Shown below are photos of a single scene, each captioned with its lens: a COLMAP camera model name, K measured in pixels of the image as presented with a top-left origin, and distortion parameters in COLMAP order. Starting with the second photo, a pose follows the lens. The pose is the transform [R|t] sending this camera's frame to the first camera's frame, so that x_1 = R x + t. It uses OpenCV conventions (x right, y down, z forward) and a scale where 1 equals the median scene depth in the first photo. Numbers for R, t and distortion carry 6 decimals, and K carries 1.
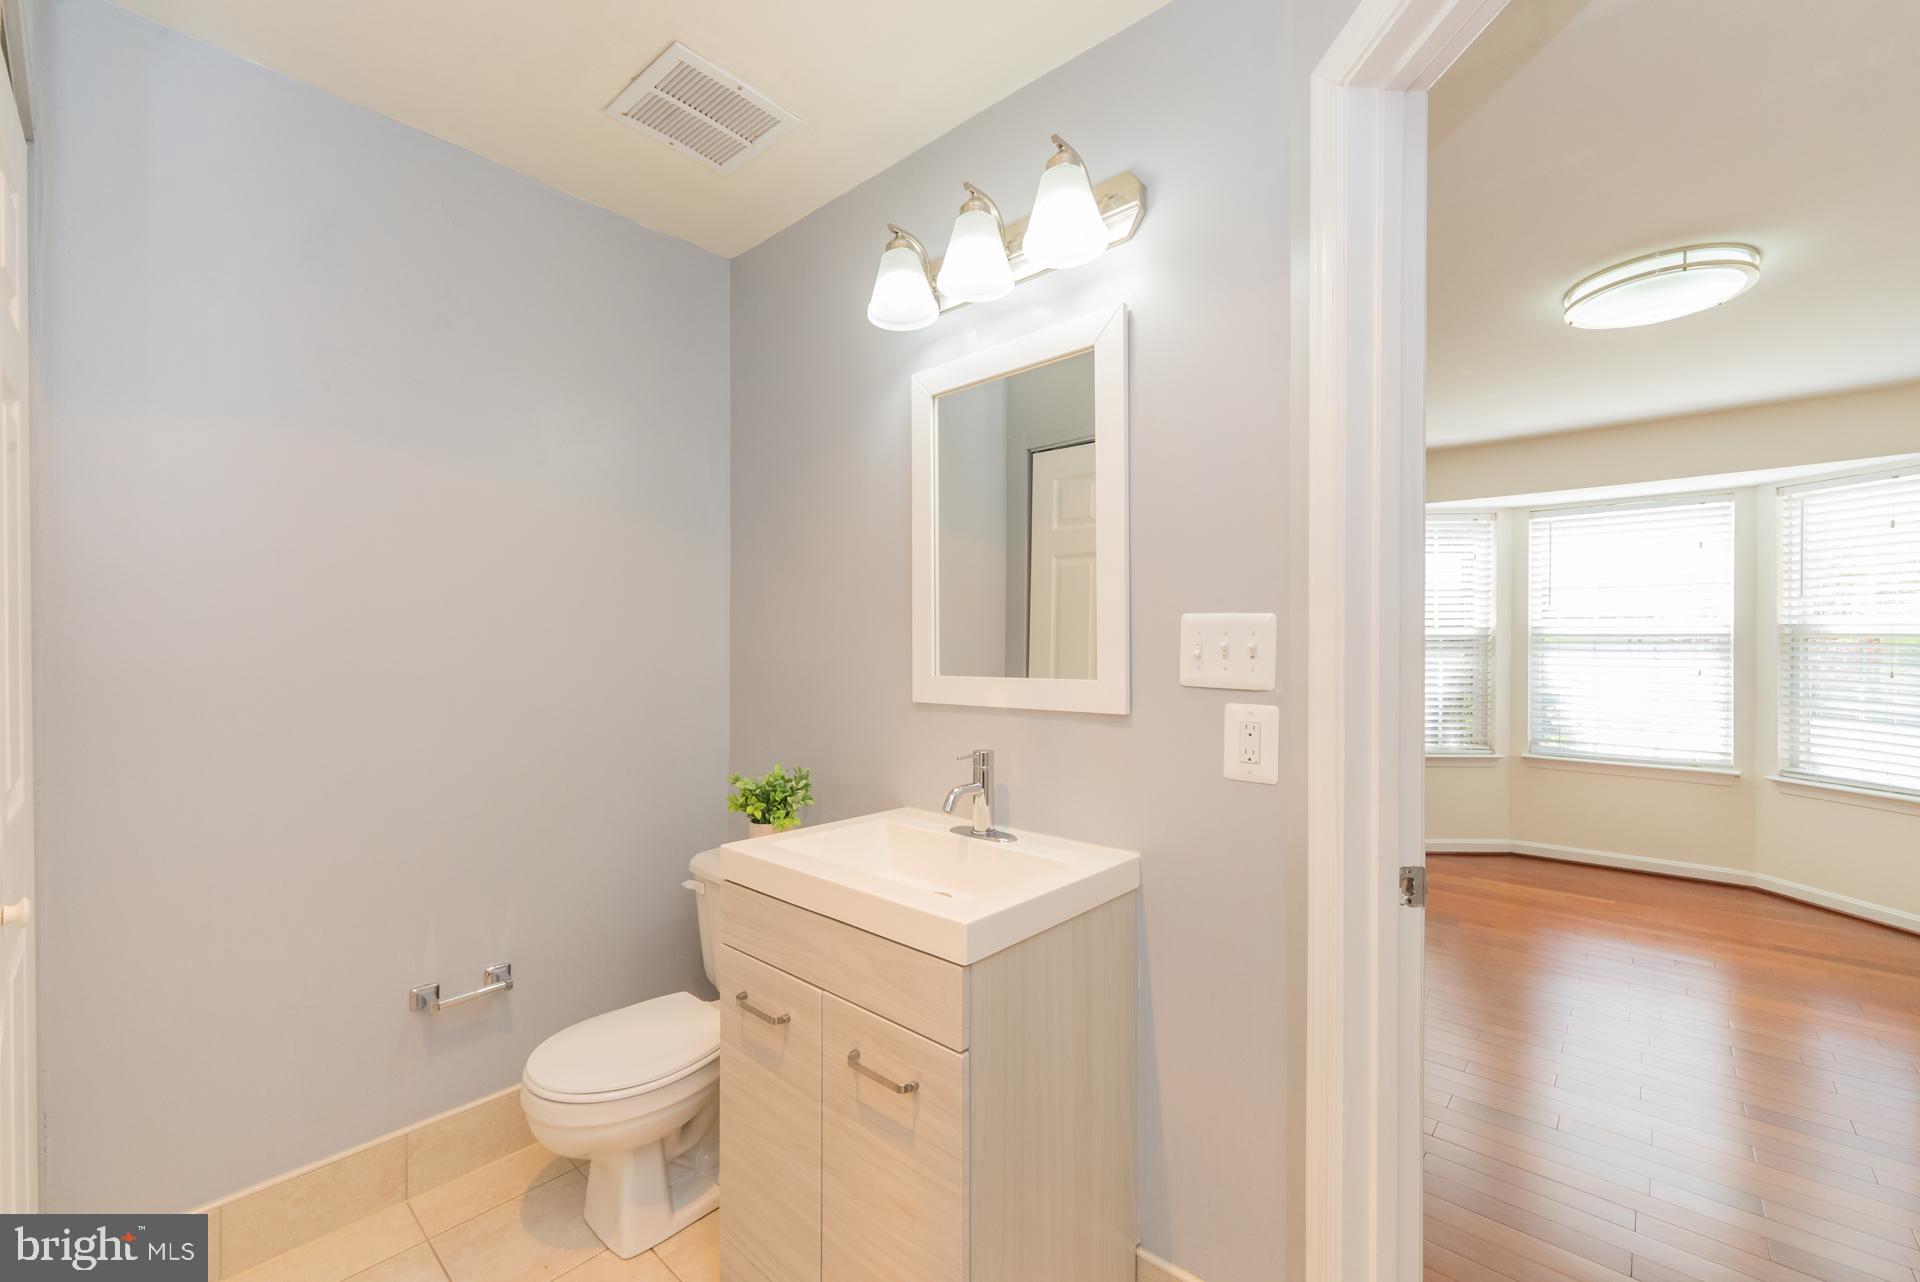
lens RADIAL K [[776.0, 0, 960.0], [0, 776.0, 647.5], [0, 0, 1]] dist [-0.002727, 0.000569]
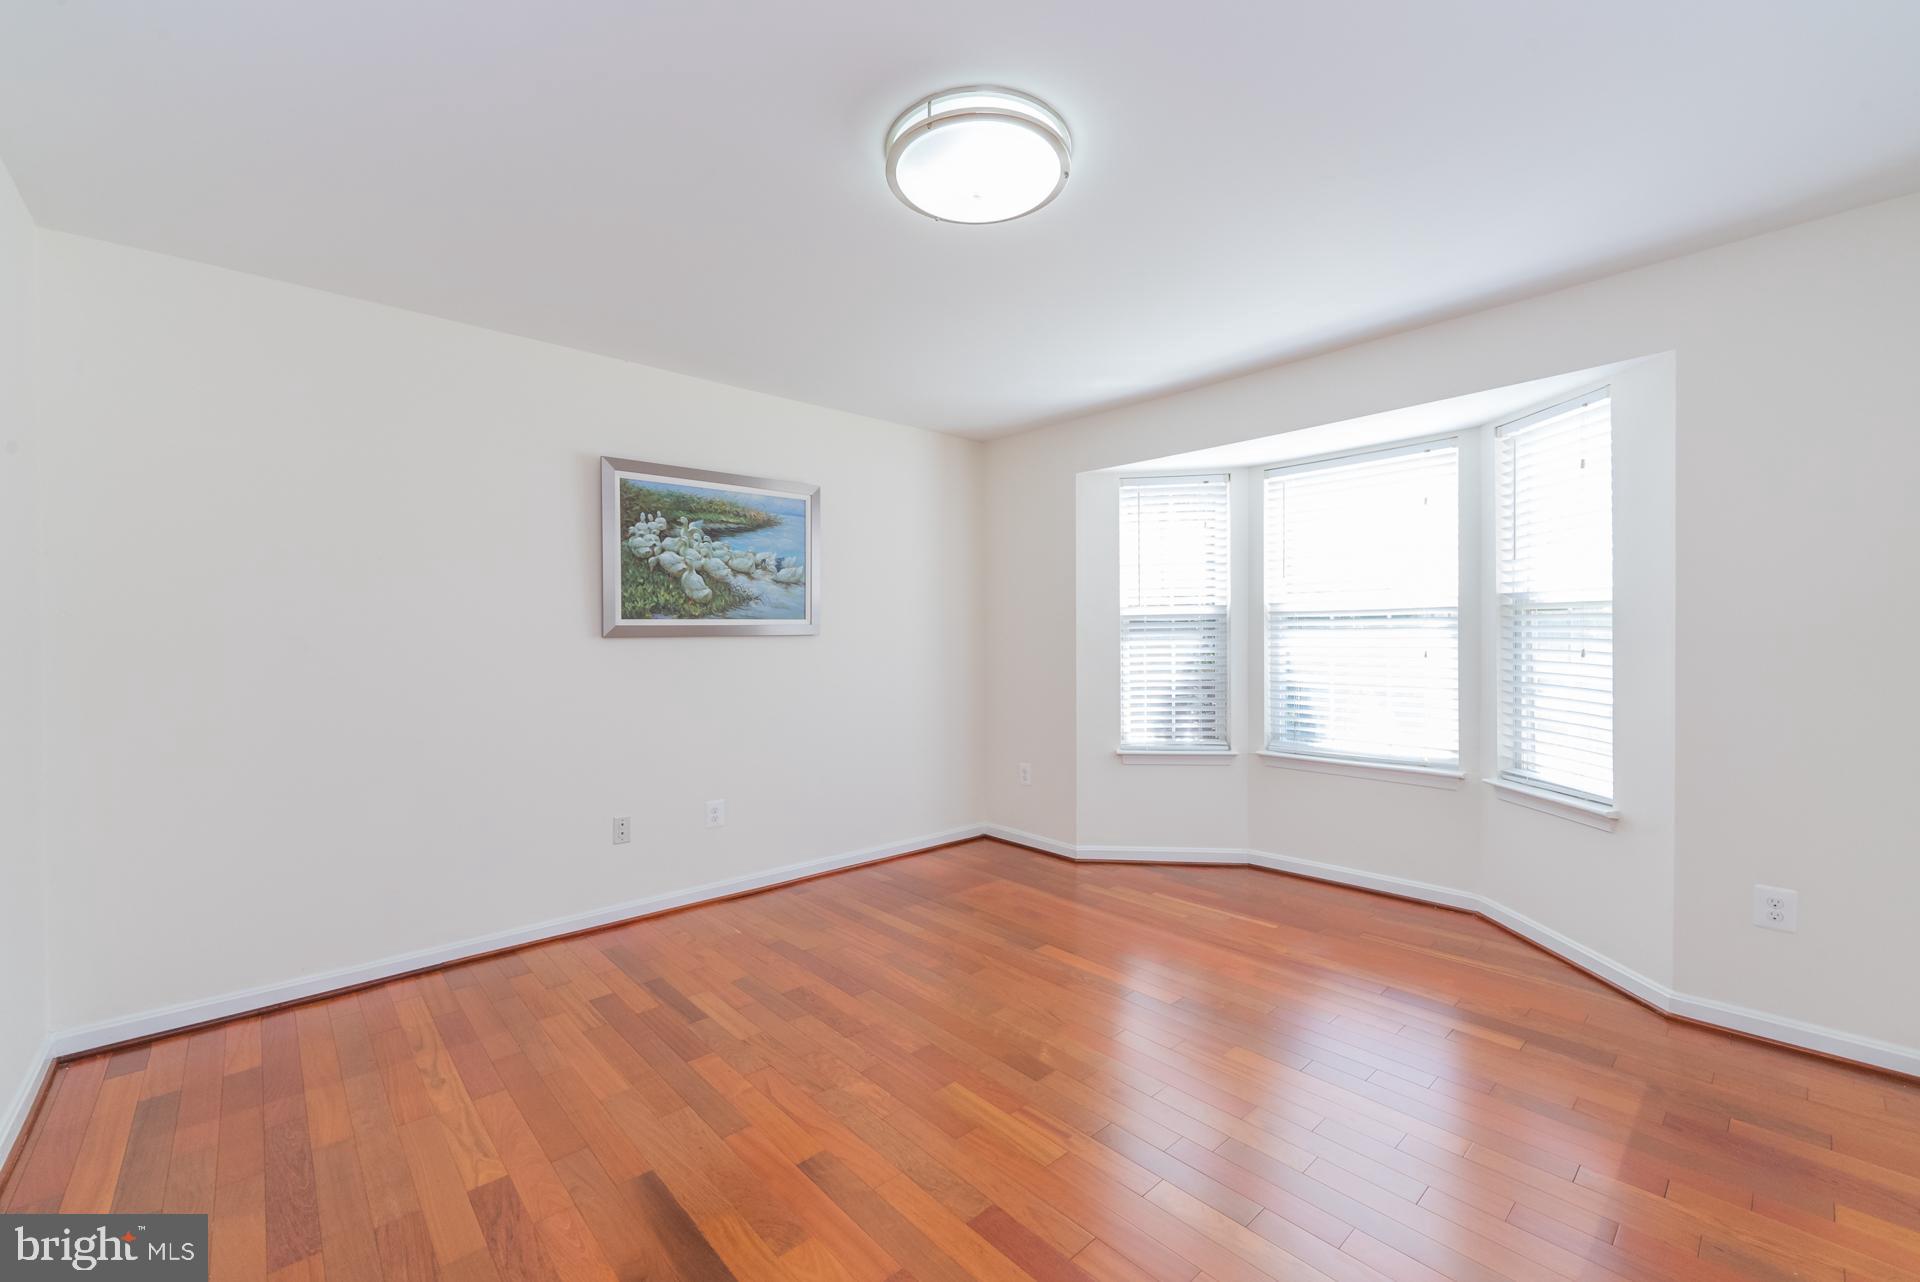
lens RADIAL K [[776.0, 0, 955.3], [0, 776.0, 643.6], [0, 0, 1]] dist [-0.002727, 0.000569]
pose [[0.995016, -0.009413, -0.099265, 0.502268], [0.009551, 0.999954, 0.000920, 0.014527], [0.099252, -0.001863, 0.995061, 0.111361]]
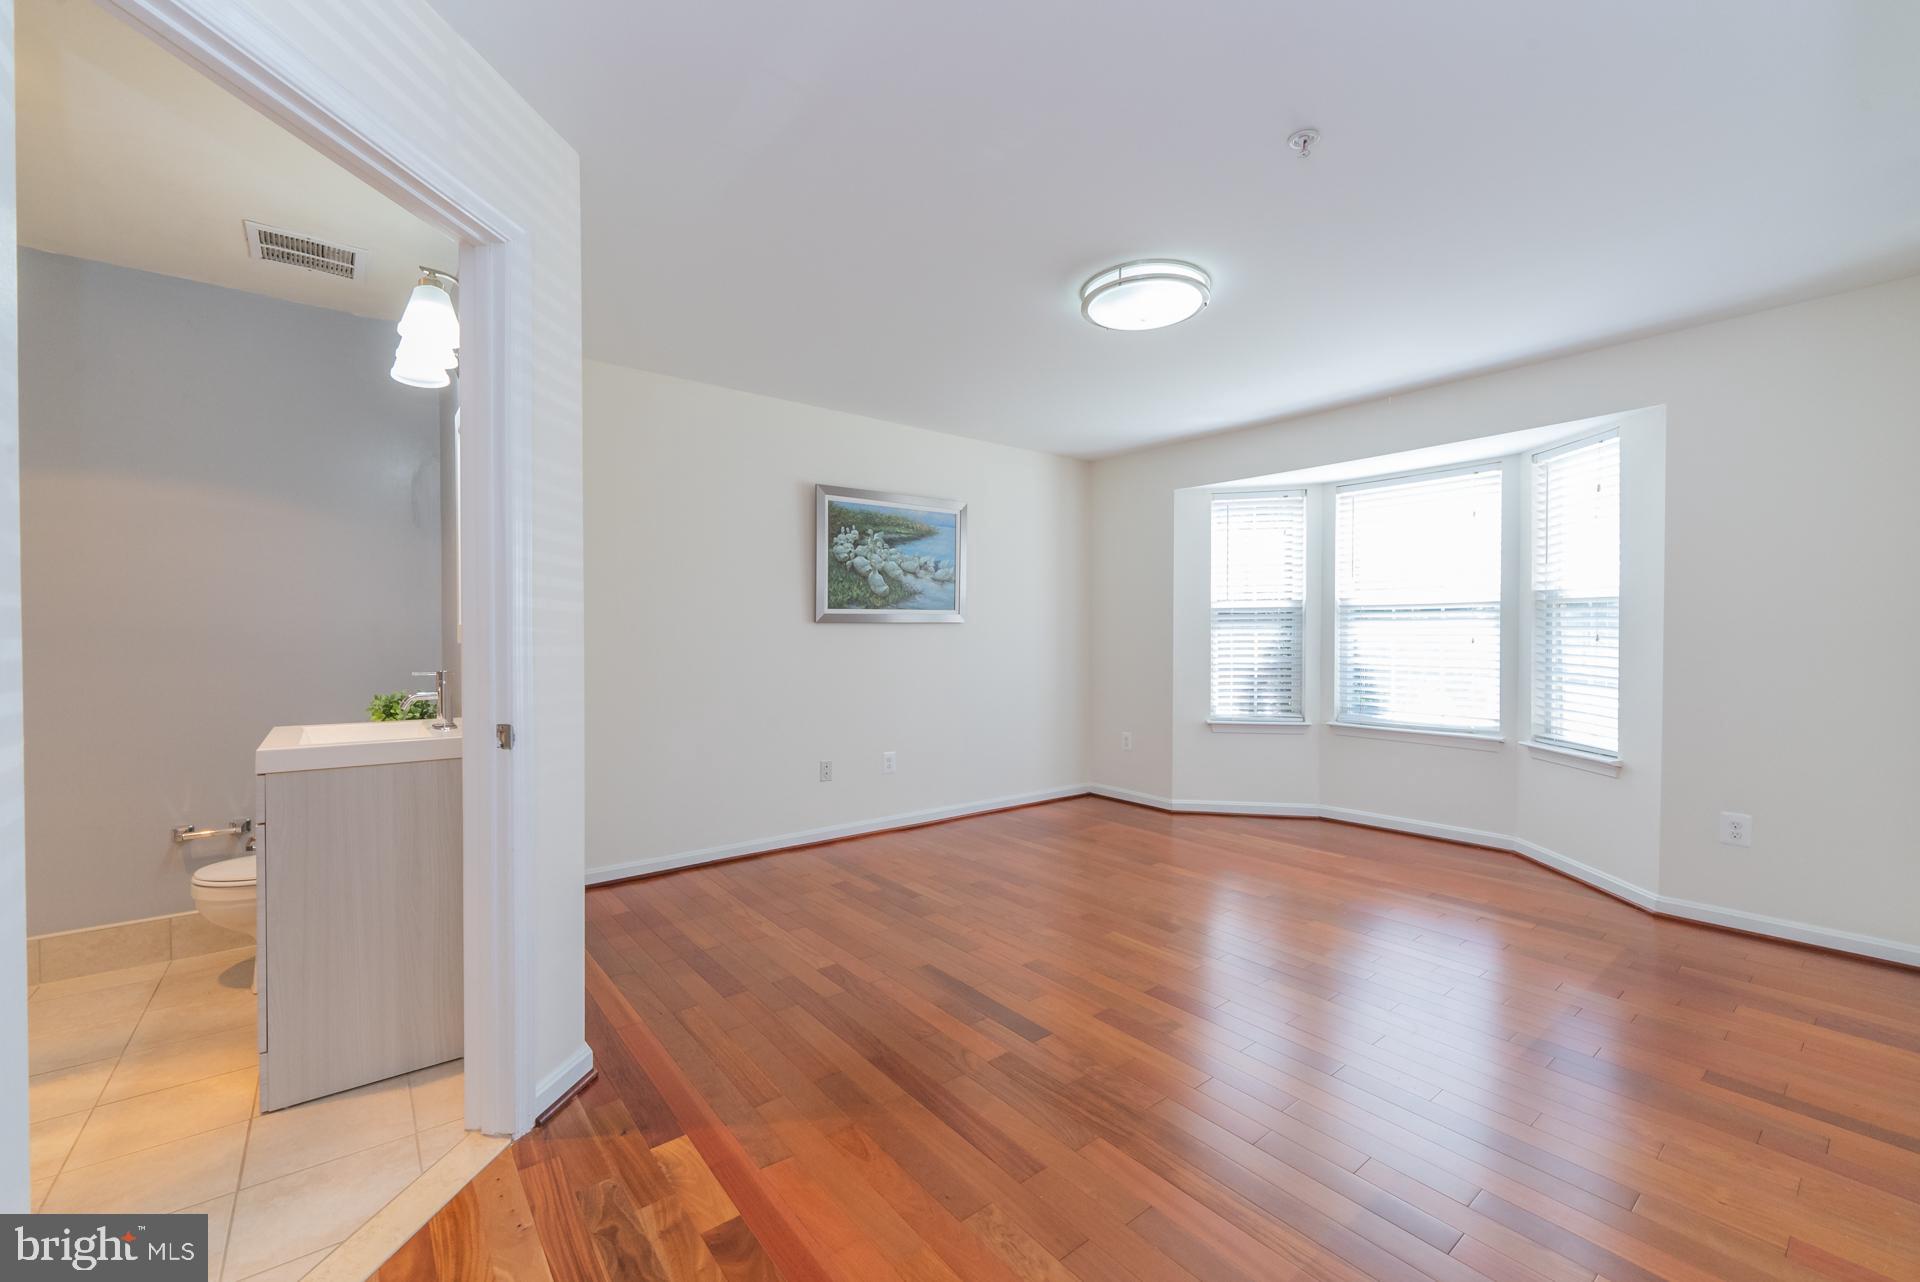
lens RADIAL K [[776.0, 0, 955.9], [0, 776.0, 644.0], [0, 0, 1]] dist [-0.002727, 0.000569]
pose [[0.986130, -0.001993, -0.165966, 0.429402], [0.003066, 0.999976, 0.006209, 0.027108], [0.165949, -0.006632, 0.986112, -0.105974]]
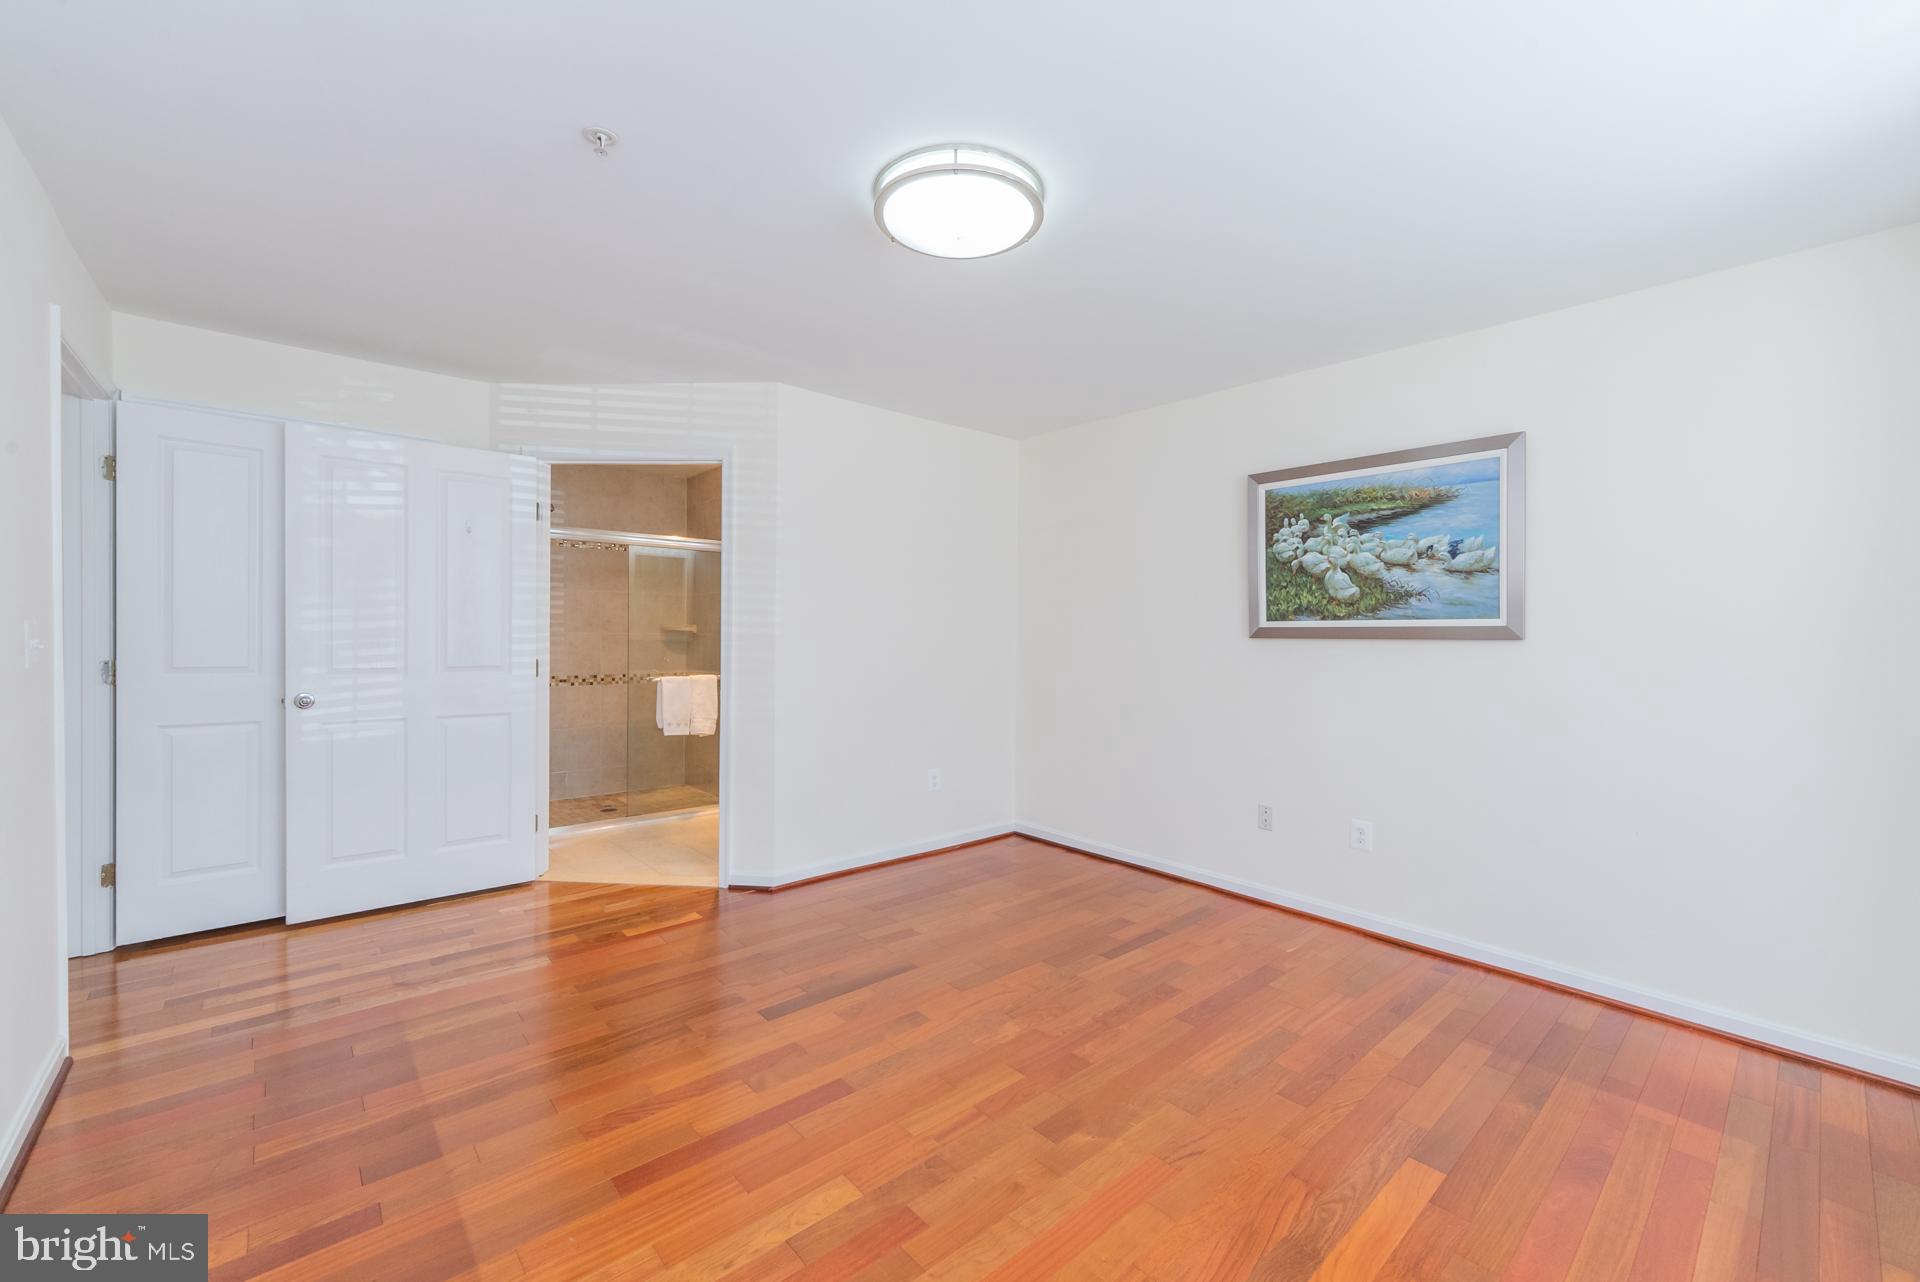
lens RADIAL K [[776.0, 0, 962.1], [0, 776.0, 641.3], [0, 0, 1]] dist [-0.002727, 0.000569]
pose [[-0.109214, 0.009679, -0.993971, 0.934264], [-0.017219, 0.999784, 0.011628, 0.005616], [0.993869, 0.018385, -0.109023, 0.589013]]
